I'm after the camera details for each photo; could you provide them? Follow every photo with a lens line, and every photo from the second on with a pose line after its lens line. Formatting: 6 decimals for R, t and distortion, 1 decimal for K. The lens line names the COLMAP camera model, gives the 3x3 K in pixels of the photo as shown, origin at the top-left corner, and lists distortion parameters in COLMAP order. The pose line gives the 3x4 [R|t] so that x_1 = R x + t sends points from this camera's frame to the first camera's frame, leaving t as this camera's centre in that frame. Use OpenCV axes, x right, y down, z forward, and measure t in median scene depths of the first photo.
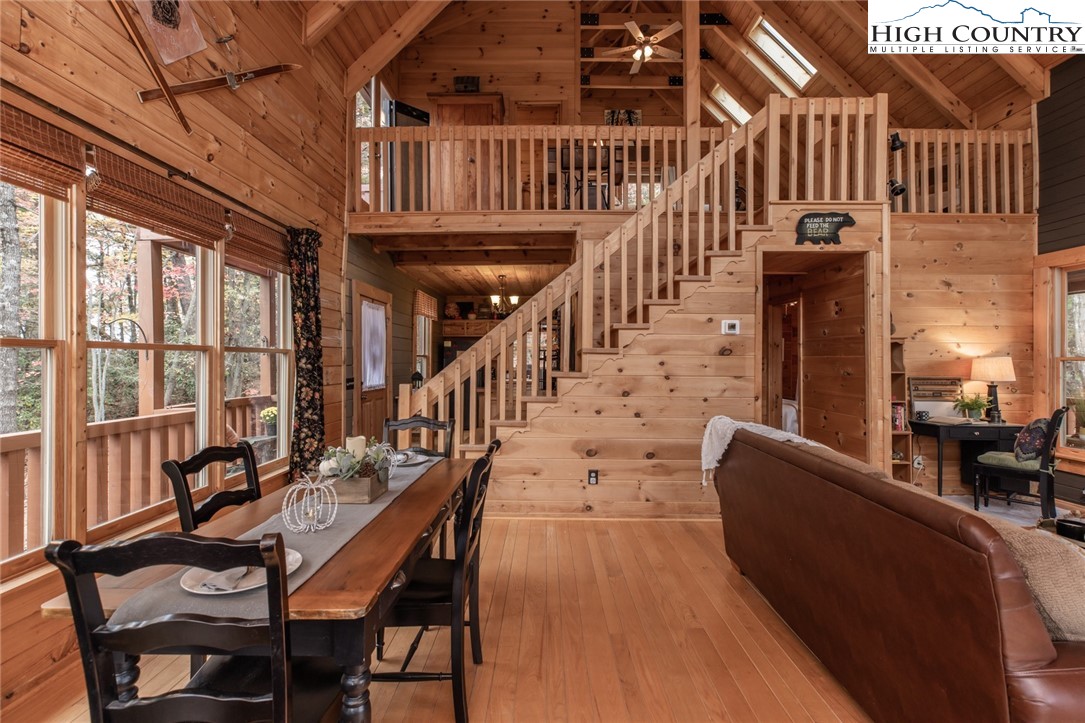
lens RADIAL K [[480.0, 0, 546.9], [0, 480.0, 354.2], [0, 0, 1]] dist [0.001427, -0.000212]
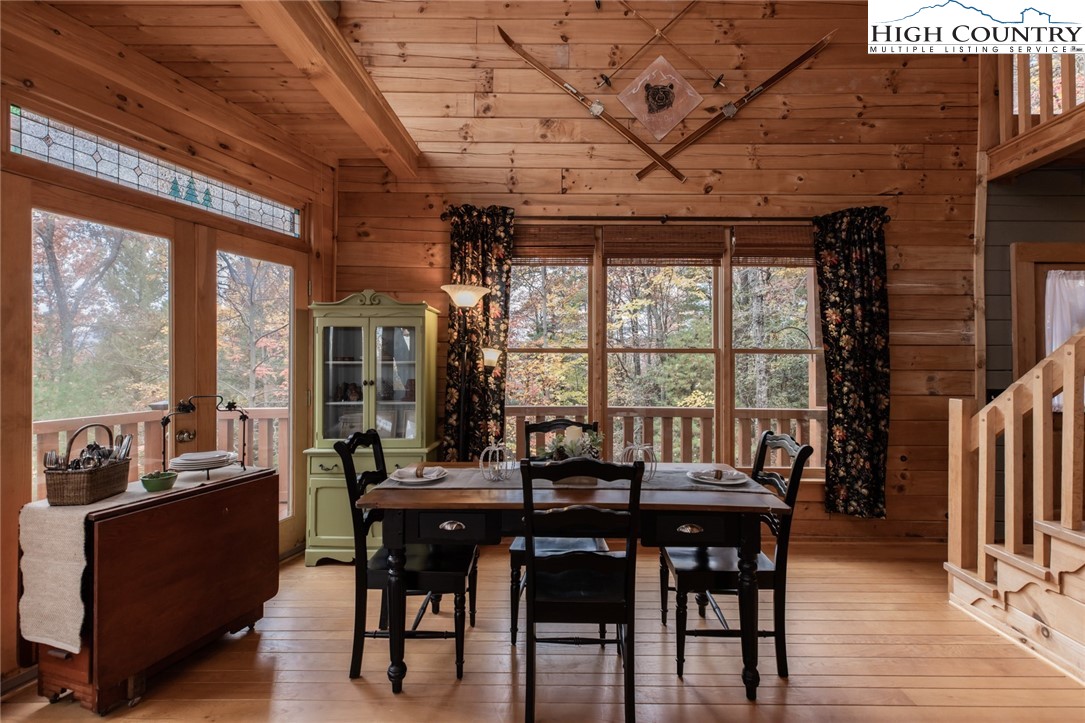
lens RADIAL K [[482.2, 0, 551.0], [0, 482.2, 362.3], [0, 0, 1]] dist [0.000309, 0.000104]
pose [[-0.008222, 0.000512, -0.999966, 0.304112], [0.004963, 0.999988, 0.000472, 0.008327], [0.999954, -0.004959, -0.008224, 0.384152]]
